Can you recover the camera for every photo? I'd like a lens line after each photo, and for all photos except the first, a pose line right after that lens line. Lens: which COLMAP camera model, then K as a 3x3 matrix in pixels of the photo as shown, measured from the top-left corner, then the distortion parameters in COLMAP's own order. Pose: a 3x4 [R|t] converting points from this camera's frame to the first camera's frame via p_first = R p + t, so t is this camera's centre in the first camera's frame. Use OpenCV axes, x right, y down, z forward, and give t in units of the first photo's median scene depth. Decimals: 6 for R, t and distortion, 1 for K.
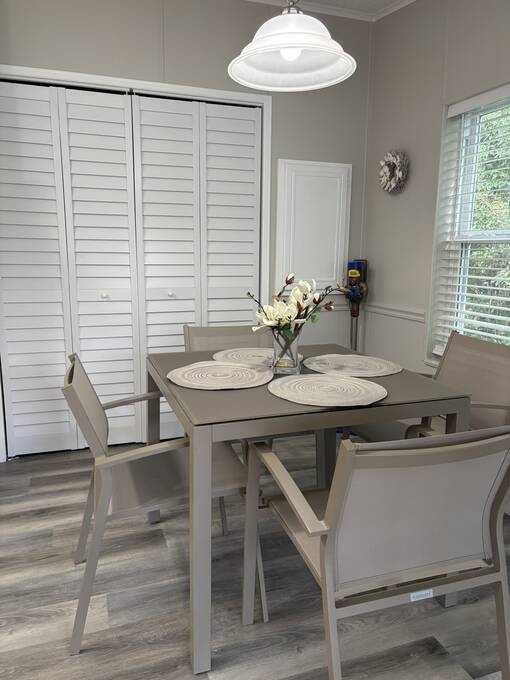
lens RADIAL K [[516.7, 0, 251.0], [0, 516.7, 343.5], [0, 0, 1]] dist [0.061731, -0.058778]
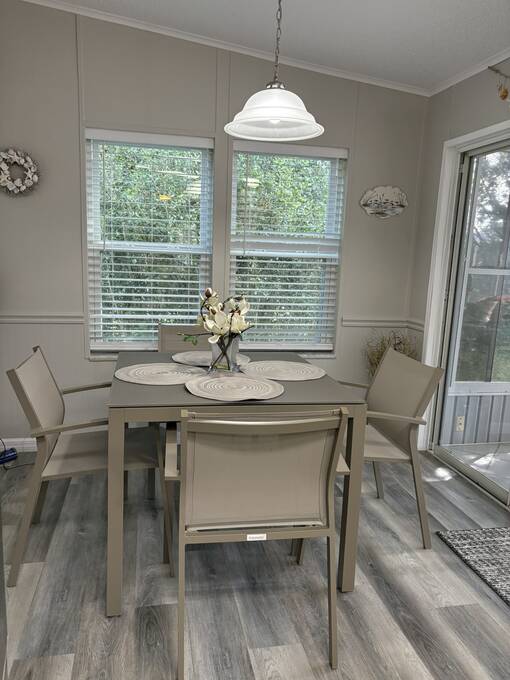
lens RADIAL K [[516.7, 0, 251.0], [0, 516.7, 343.5], [0, 0, 1]] dist [0.061731, -0.058778]
pose [[0.142927, -0.189260, 0.971469, -0.967074], [0.172034, 0.971356, 0.163928, -0.165896], [-0.974667, 0.143696, 0.171392, 0.703293]]
